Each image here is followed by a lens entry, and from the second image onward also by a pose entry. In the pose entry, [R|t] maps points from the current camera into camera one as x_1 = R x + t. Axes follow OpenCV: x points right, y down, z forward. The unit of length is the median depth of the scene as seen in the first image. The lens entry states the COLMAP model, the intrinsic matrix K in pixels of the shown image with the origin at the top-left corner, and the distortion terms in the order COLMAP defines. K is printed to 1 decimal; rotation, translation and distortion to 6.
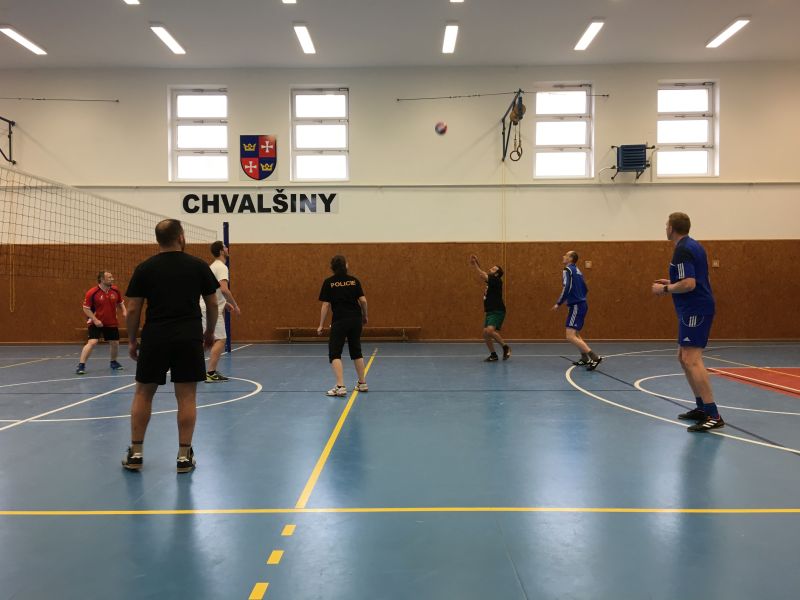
lens RADIAL K [[682.6, 0, 397.8], [0, 682.6, 297.8], [0, 0, 1]] dist [0.088261, -0.110675]
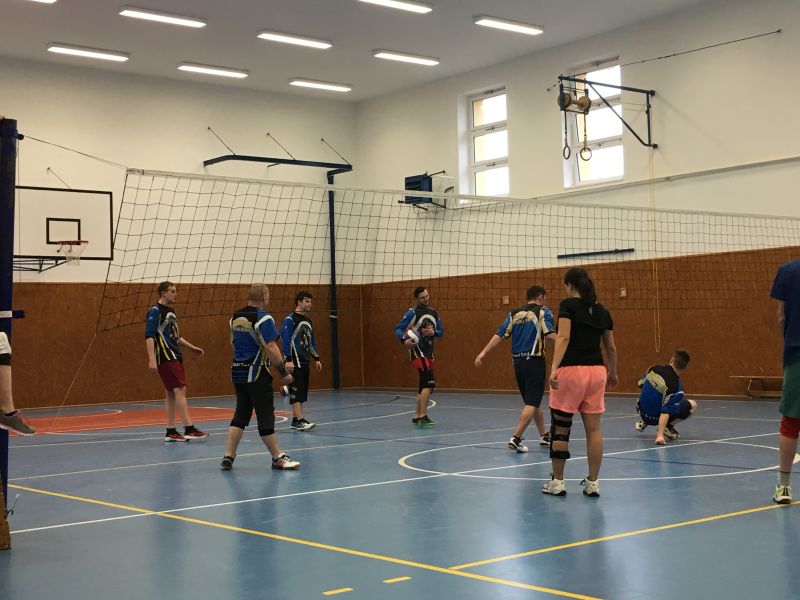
lens RADIAL K [[1189.6, 0, 398.8], [0, 1189.6, 300.1], [0, 0, 1]] dist [0.060931, 0.012634]
pose [[0.643489, -0.037260, -0.764548, 0.226739], [0.019683, 0.999290, -0.032133, 0.001186], [0.765203, 0.005628, 0.643765, -0.010536]]
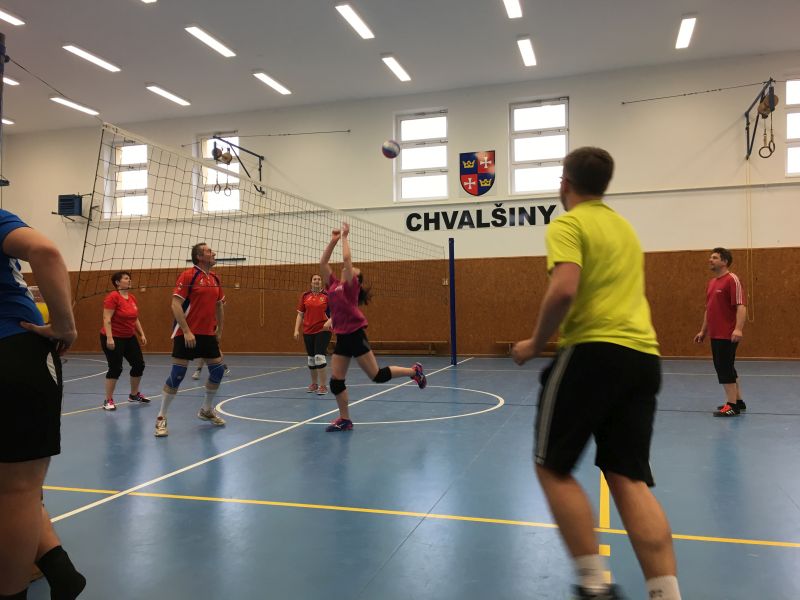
lens RADIAL K [[680.7, 0, 397.4], [0, 680.7, 298.5], [0, 0, 1]] dist [0.090683, -0.112889]
pose [[0.960333, -0.010635, -0.278652, -0.036444], [0.005081, 0.999774, -0.020647, 0.000868], [0.278809, 0.018413, 0.960170, -0.001939]]
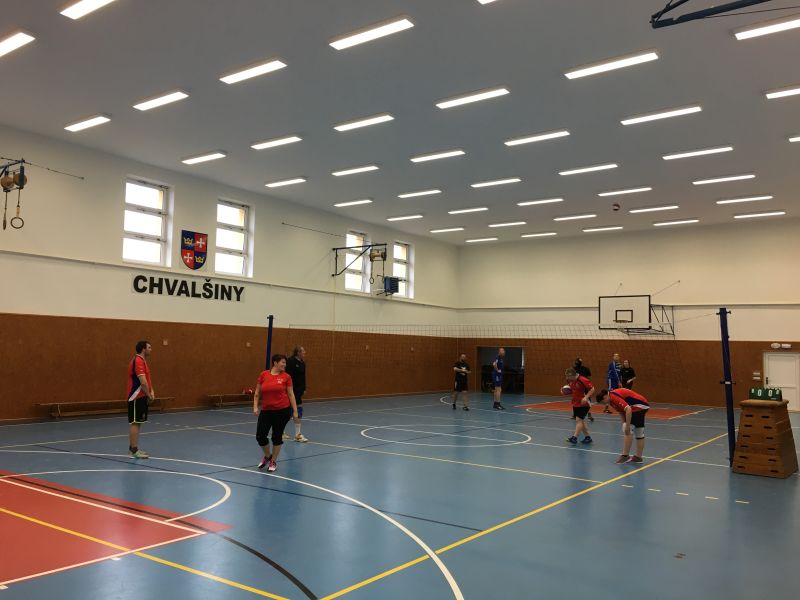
lens RADIAL K [[704.3, 0, 400.9], [0, 704.3, 317.0], [0, 0, 1]] dist [0.133855, -0.117104]
pose [[0.567718, 0.057731, 0.821196, -0.996212], [0.008316, 0.997085, -0.075845, 0.004934], [-0.823181, 0.049888, 0.565583, 0.022252]]
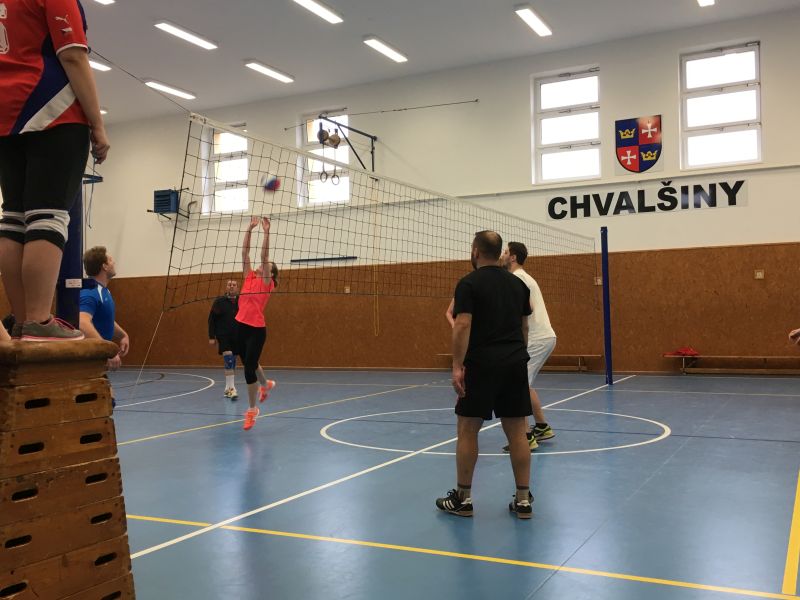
lens RADIAL K [[825.6, 0, 397.9], [0, 825.6, 297.4], [0, 0, 1]] dist [0.073907, -0.057346]
pose [[0.896052, -0.022673, -0.443370, -0.025790], [0.011031, 0.999524, -0.028819, 0.000828], [0.443813, 0.020933, 0.895875, -0.002308]]
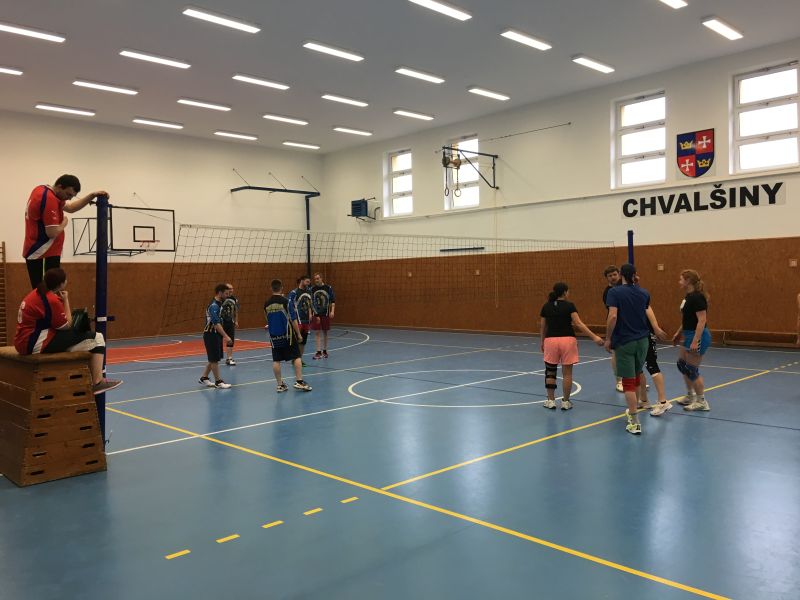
lens RADIAL K [[680.7, 0, 397.4], [0, 680.7, 298.5], [0, 0, 1]] dist [0.090683, -0.112889]
pose [[0.698811, 0.010280, -0.715233, 0.206175], [0.013202, 0.999541, 0.027266, -0.031729], [0.715185, -0.028496, 0.698355, 0.004438]]
